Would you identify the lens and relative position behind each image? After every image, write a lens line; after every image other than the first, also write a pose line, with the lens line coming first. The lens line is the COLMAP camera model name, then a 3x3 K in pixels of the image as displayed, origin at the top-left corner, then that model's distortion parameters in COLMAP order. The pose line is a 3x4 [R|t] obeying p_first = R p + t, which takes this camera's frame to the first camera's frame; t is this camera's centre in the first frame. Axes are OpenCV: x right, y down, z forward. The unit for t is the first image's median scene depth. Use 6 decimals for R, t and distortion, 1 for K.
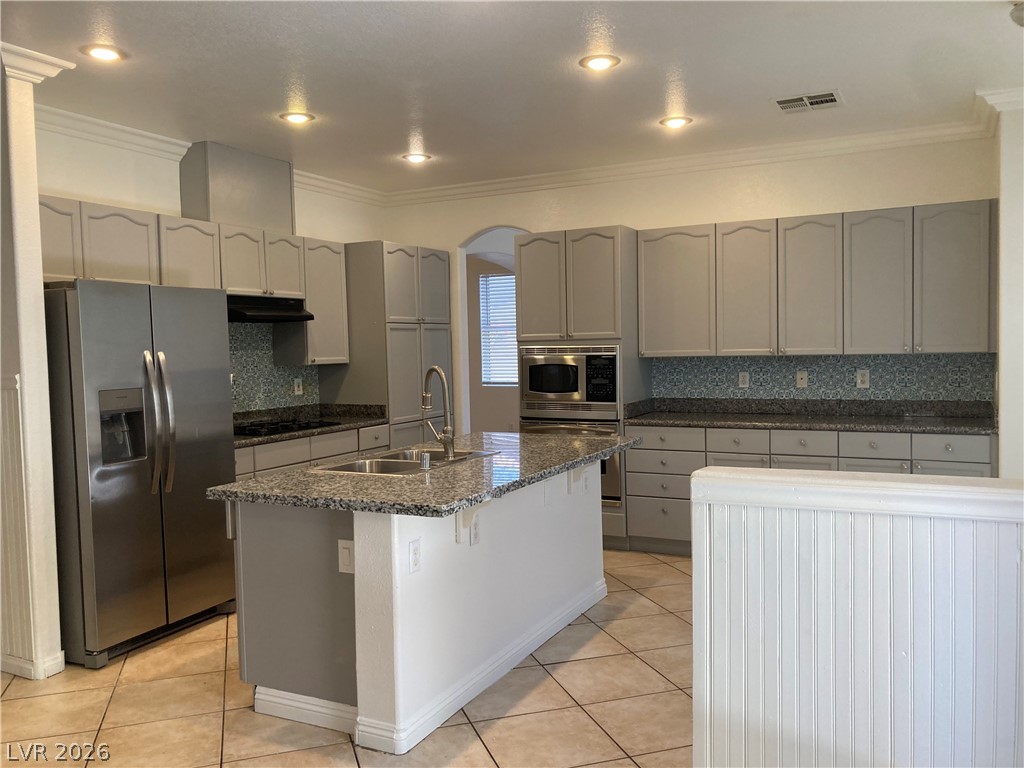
lens RADIAL K [[843.2, 0, 511.6], [0, 843.2, 390.7], [0, 0, 1]] dist [0.047685, -0.042730]
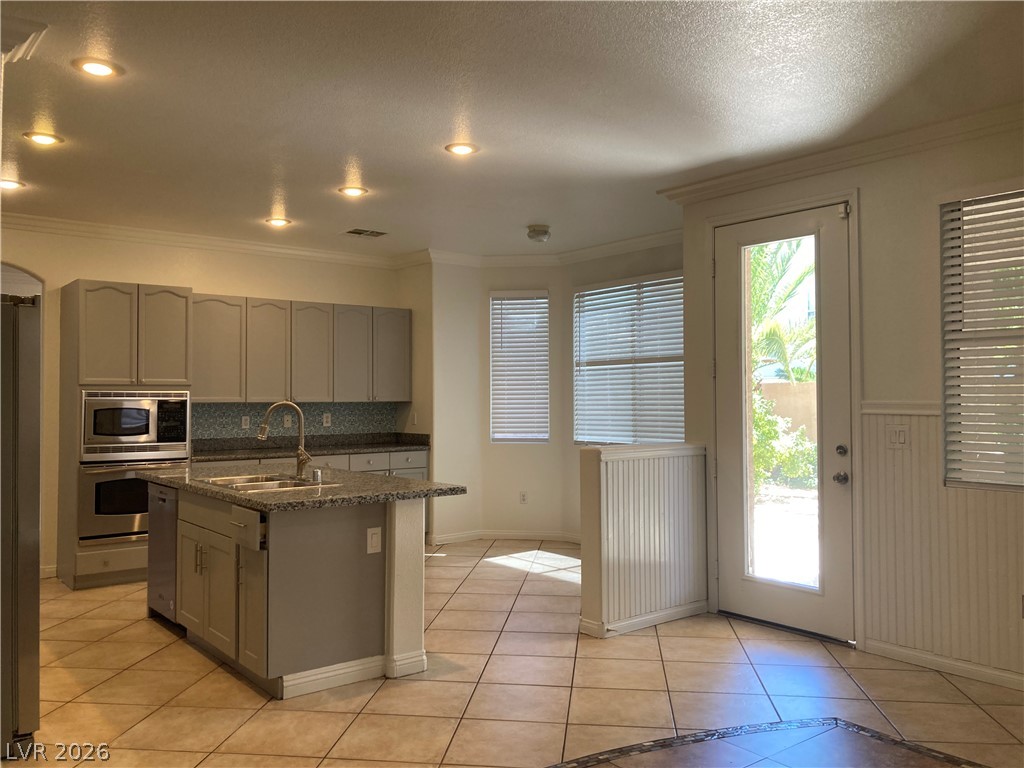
lens RADIAL K [[843.2, 0, 512.9], [0, 843.2, 380.2], [0, 0, 1]] dist [0.047685, -0.042730]
pose [[0.409054, 0.039867, 0.911639, -0.740509], [0.042590, 0.997122, -0.062715, 0.021332], [-0.911516, 0.064480, 0.406179, 0.138637]]
